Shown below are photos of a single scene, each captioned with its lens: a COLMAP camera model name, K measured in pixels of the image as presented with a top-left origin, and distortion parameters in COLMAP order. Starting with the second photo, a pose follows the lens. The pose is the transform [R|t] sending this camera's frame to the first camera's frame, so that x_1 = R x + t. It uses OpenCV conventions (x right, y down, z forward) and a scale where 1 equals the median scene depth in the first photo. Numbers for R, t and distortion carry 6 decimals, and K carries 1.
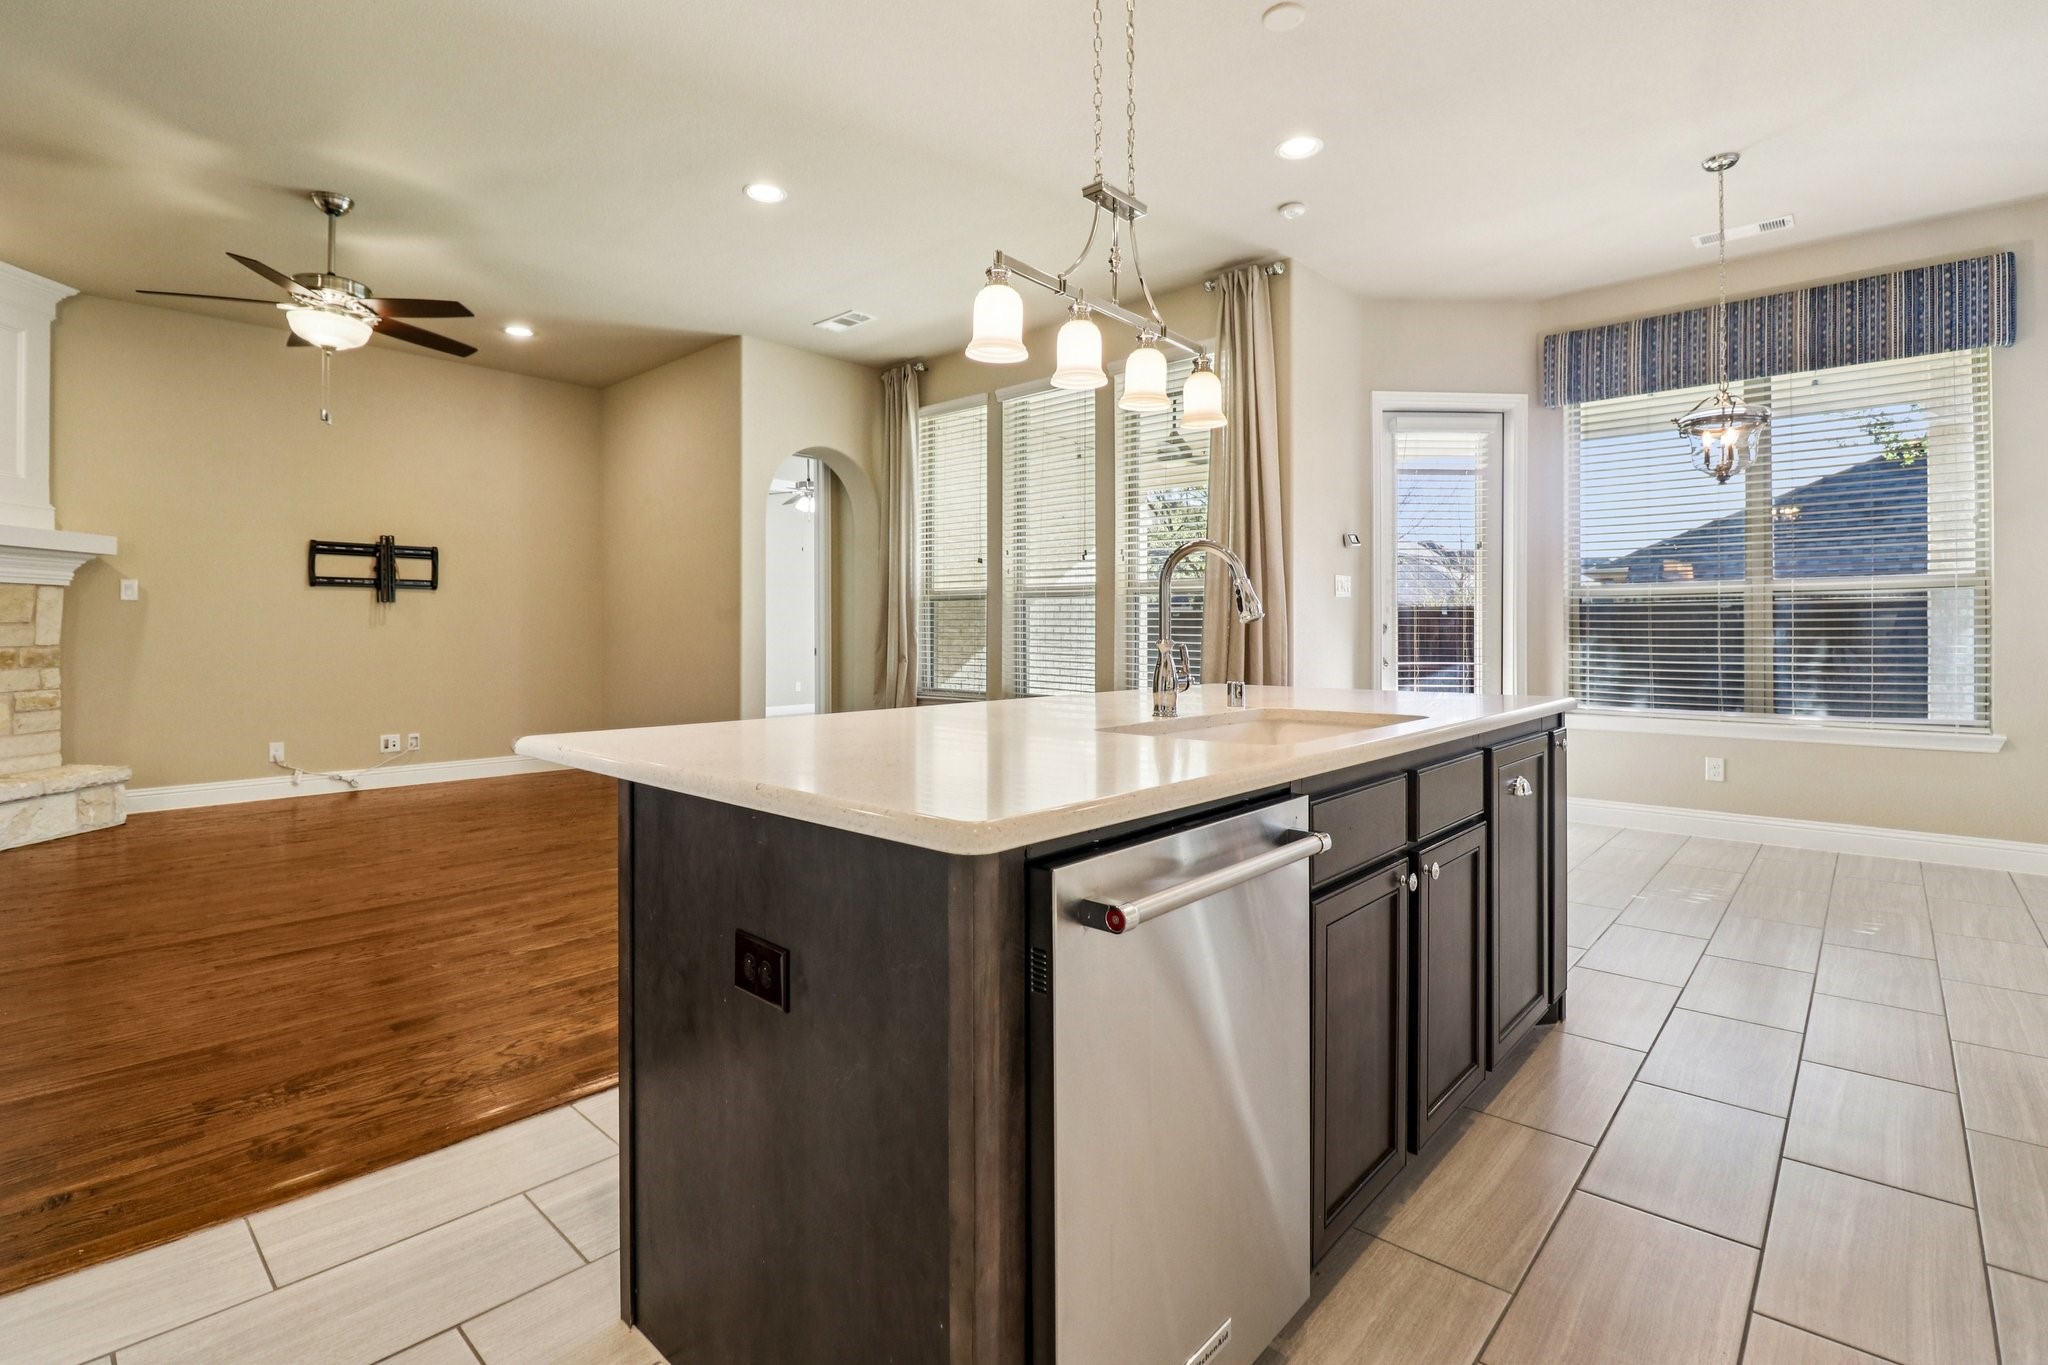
lens RADIAL K [[951.7, 0, 990.6], [0, 951.7, 631.0], [0, 0, 1]] dist [-0.009867, -0.002014]
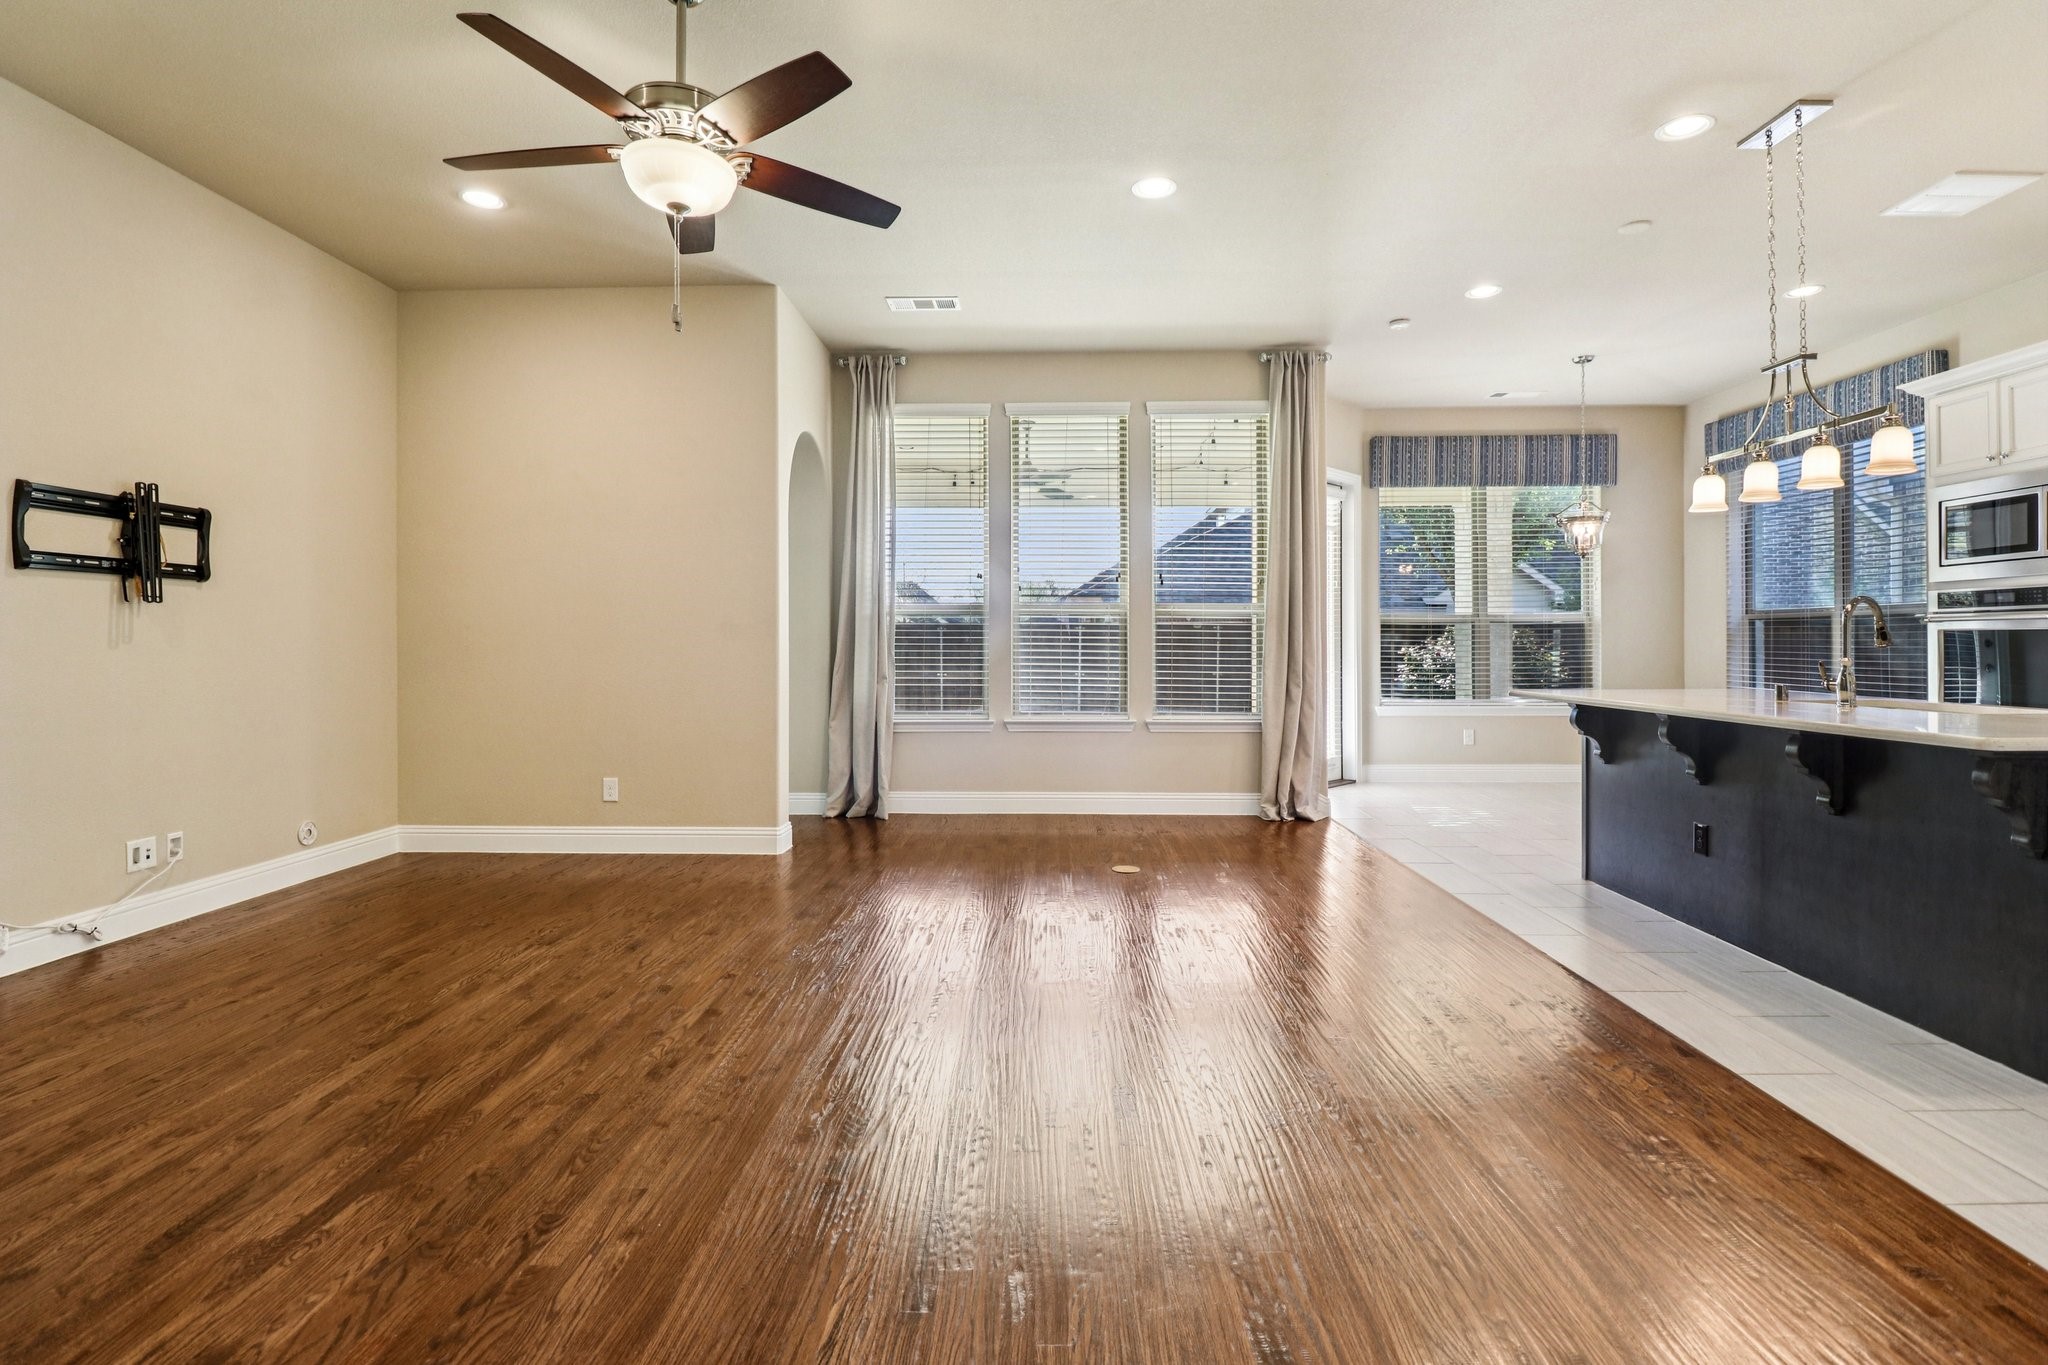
lens RADIAL K [[951.7, 0, 1024.6], [0, 951.7, 639.7], [0, 0, 1]] dist [-0.009867, -0.002014]
pose [[0.753492, 0.001185, 0.657456, -0.624456], [0.003094, 0.999981, -0.005348, -0.003245], [-0.657450, 0.006064, 0.753474, 0.242556]]
